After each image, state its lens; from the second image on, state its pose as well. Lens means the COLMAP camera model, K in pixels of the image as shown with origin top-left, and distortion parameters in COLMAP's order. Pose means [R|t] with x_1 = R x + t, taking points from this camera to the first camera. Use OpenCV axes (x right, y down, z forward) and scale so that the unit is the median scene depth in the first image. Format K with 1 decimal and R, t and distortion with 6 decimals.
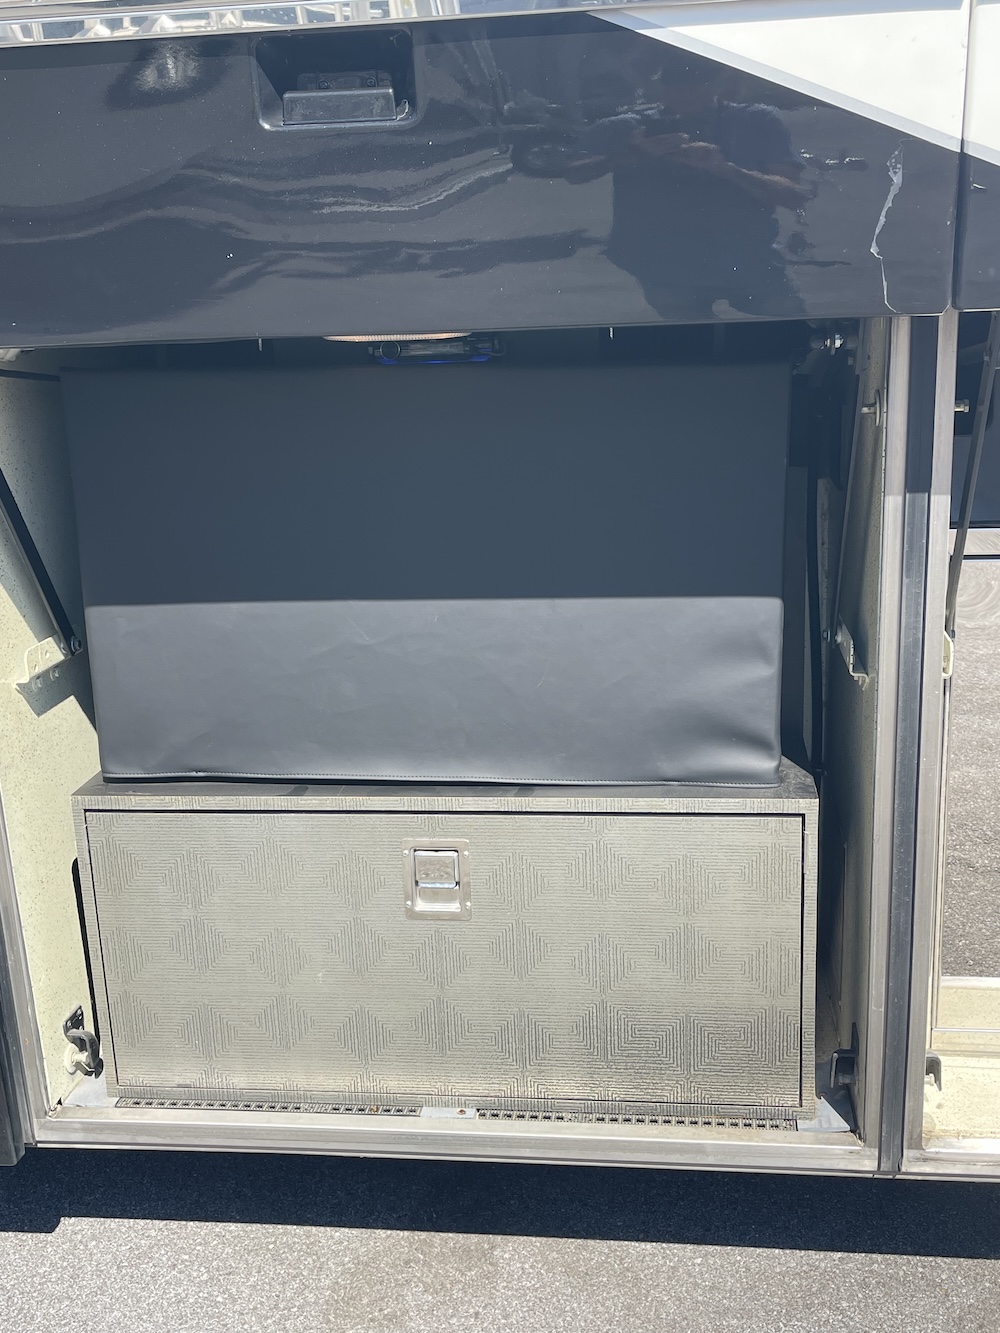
lens RADIAL K [[1365.1, 0, 502.6], [0, 1365.1, 667.9], [0, 0, 1]] dist [0.004079, 0.002357]
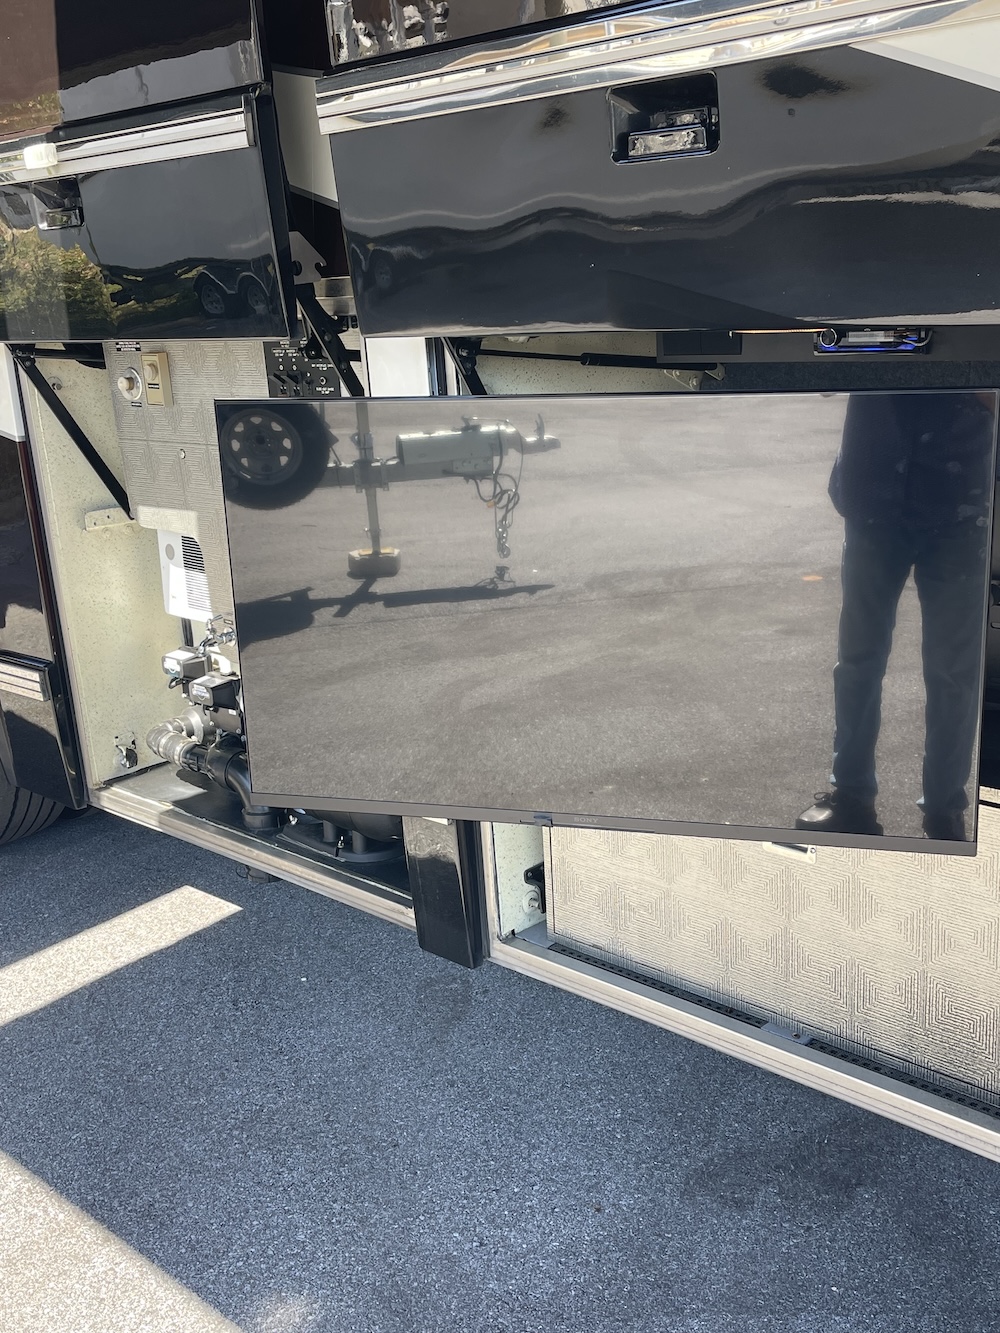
lens RADIAL K [[1365.1, 0, 502.6], [0, 1365.1, 667.9], [0, 0, 1]] dist [0.004079, 0.002357]
pose [[0.811963, 0.159829, -0.561401, 0.323263], [-0.138126, 0.987077, 0.081244, -0.021783], [0.567131, 0.011577, 0.823546, -0.038727]]
